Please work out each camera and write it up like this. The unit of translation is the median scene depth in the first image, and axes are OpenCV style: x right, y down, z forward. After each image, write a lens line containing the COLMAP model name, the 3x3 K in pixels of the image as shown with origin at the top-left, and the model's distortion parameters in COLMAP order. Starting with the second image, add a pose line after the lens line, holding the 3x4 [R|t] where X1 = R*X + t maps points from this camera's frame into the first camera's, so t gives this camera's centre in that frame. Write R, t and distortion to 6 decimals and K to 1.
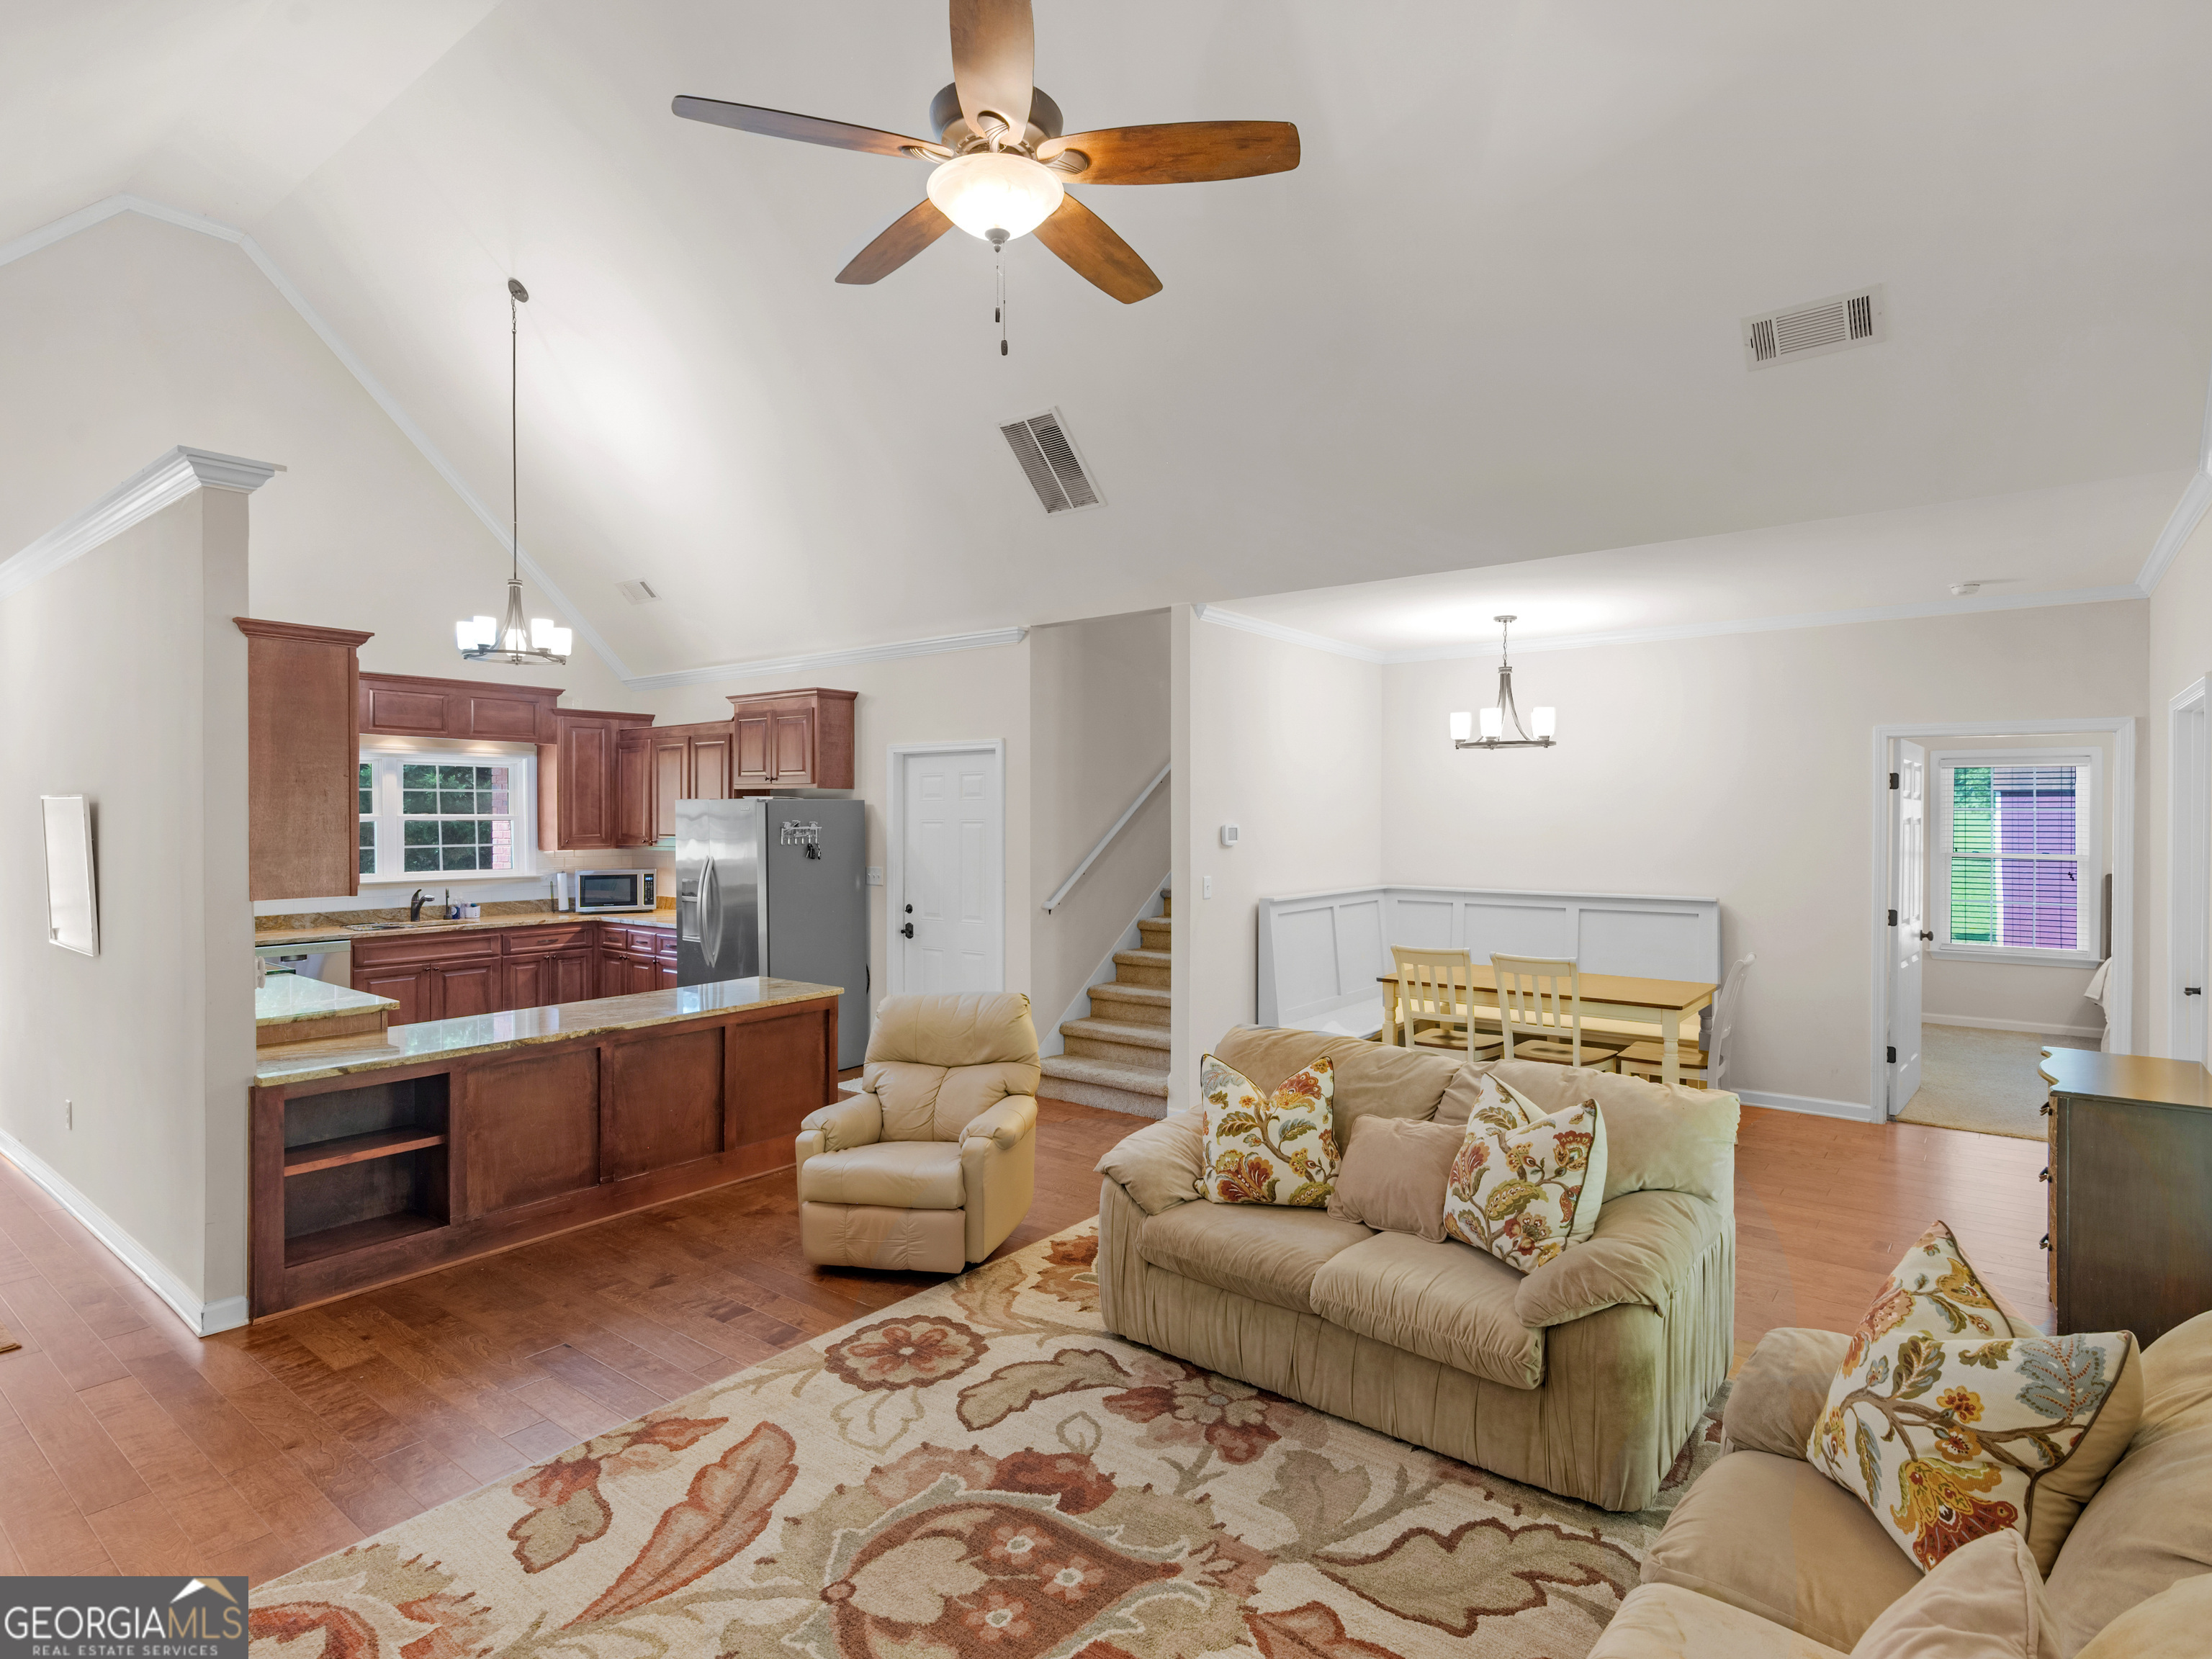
lens RADIAL K [[1157.4, 0, 1117.9], [0, 1157.4, 821.8], [0, 0, 1]] dist [0.001038, -0.000577]
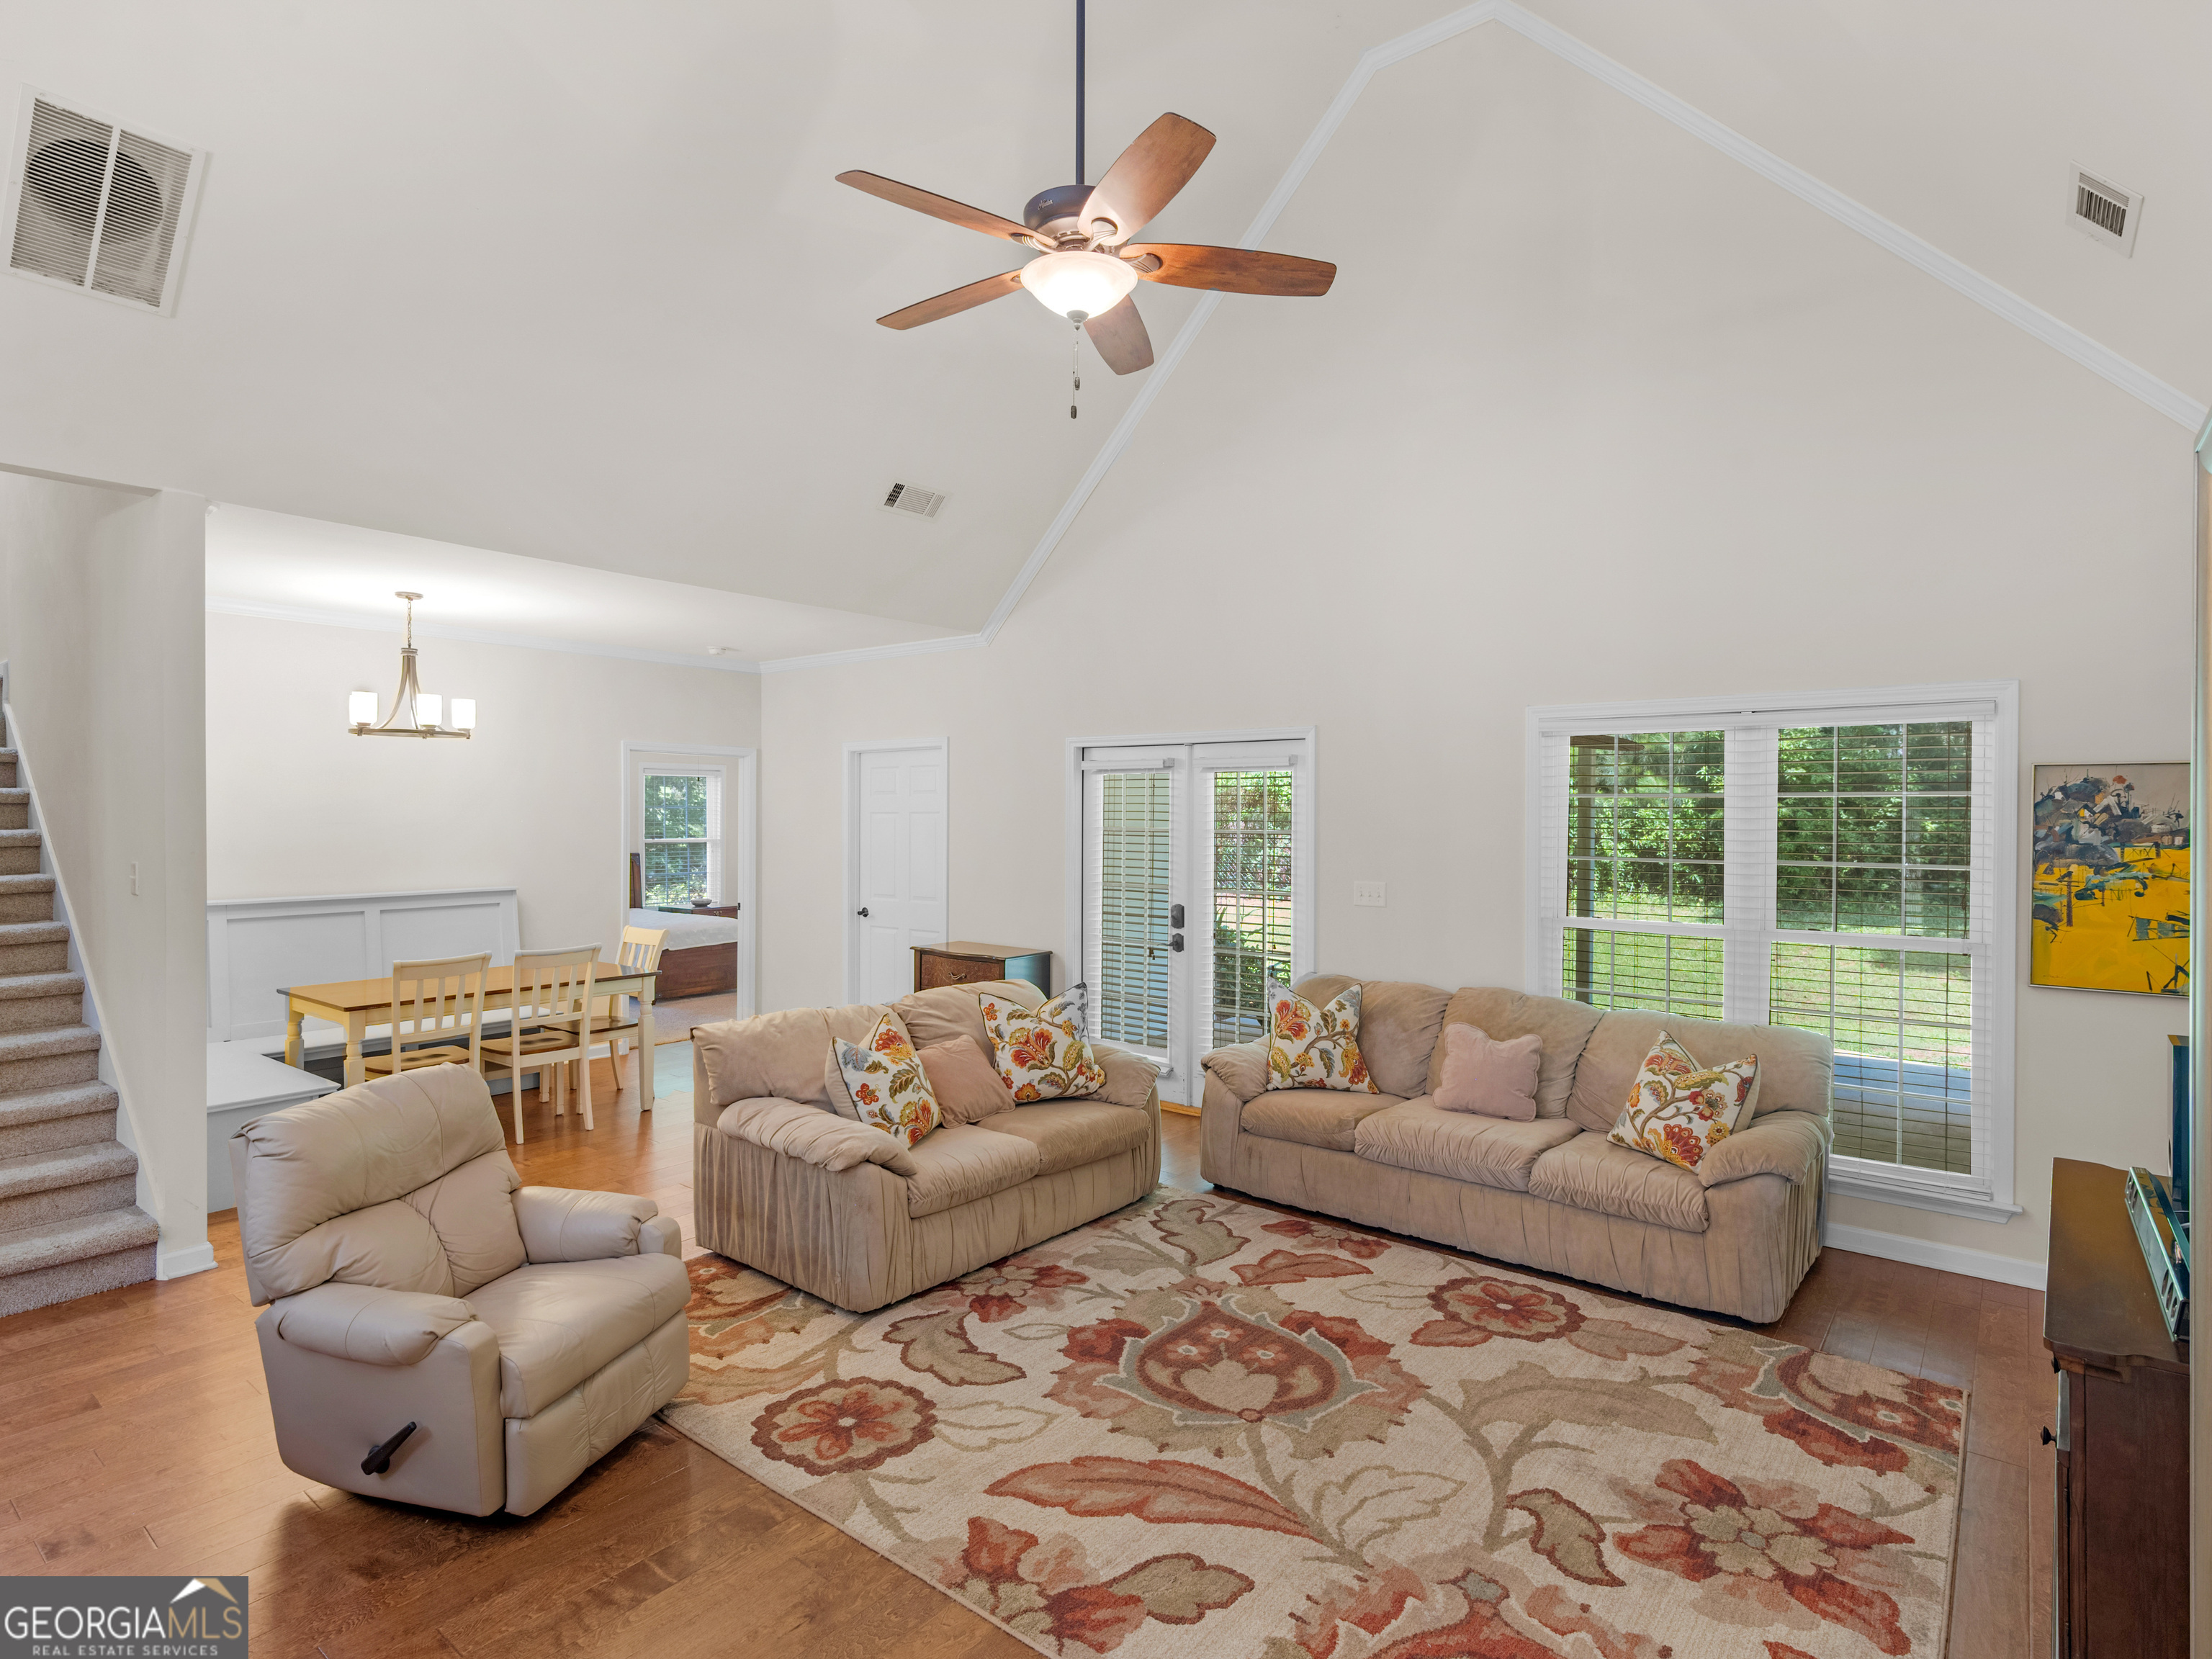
lens RADIAL K [[1157.4, 0, 1116.3], [0, 1157.4, 828.0], [0, 0, 1]] dist [0.001038, -0.000577]
pose [[0.005514, -0.014249, 0.999883, -1.160351], [0.003090, 0.999894, 0.014232, -0.006297], [-0.999980, 0.003012, 0.005557, 0.868780]]
